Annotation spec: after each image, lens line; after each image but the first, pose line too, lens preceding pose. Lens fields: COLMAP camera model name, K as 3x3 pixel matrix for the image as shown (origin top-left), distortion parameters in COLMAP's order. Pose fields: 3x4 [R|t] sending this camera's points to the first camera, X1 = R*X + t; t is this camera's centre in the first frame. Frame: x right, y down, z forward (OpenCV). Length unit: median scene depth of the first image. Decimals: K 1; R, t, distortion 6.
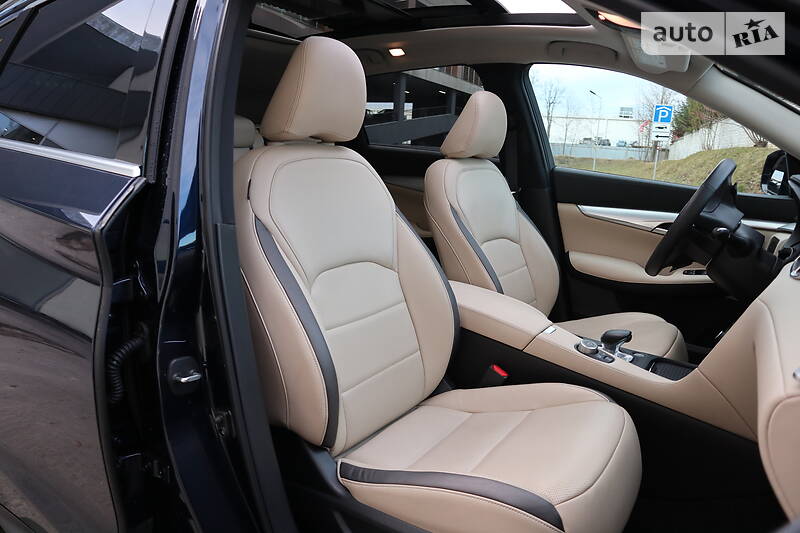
lens RADIAL K [[551.2, 0, 399.4], [0, 551.2, 275.9], [0, 0, 1]] dist [-0.118860, 0.070042]
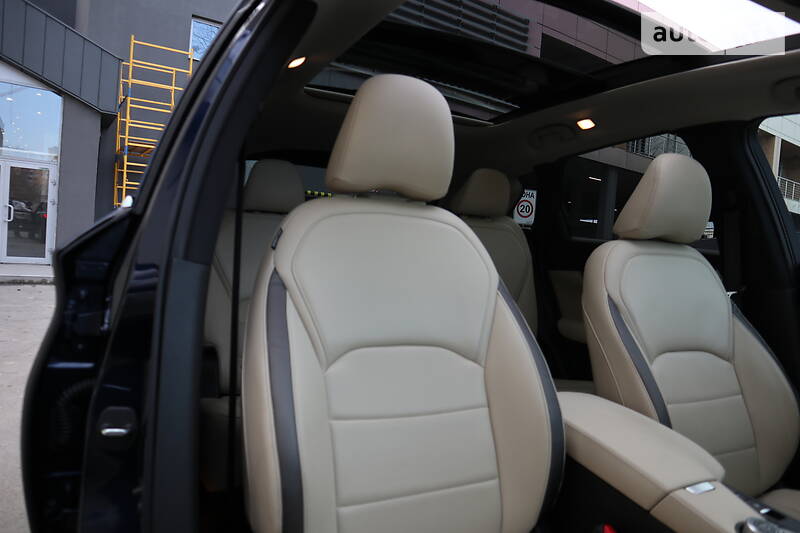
lens RADIAL K [[551.2, 0, 399.4], [0, 551.2, 275.9], [0, 0, 1]] dist [-0.118860, 0.070042]
pose [[0.873150, 0.046170, -0.485260, 0.249410], [-0.145245, 0.974927, -0.168587, 0.014764], [0.465310, 0.217683, 0.857963, 0.269531]]
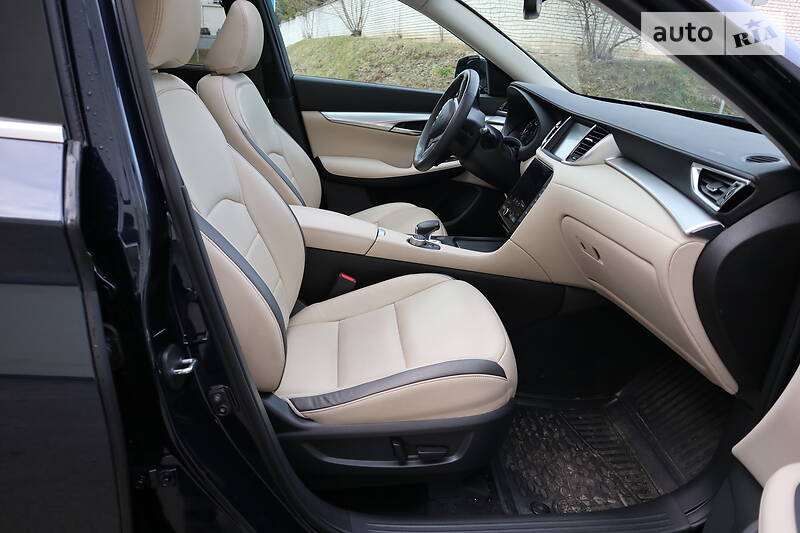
lens RADIAL K [[551.2, 0, 399.4], [0, 551.2, 275.9], [0, 0, 1]] dist [-0.118860, 0.070042]
pose [[0.782460, -0.241941, 0.573777, -0.363751], [0.131863, 0.964915, 0.227048, -0.066009], [-0.608579, -0.101996, 0.786911, 0.068775]]
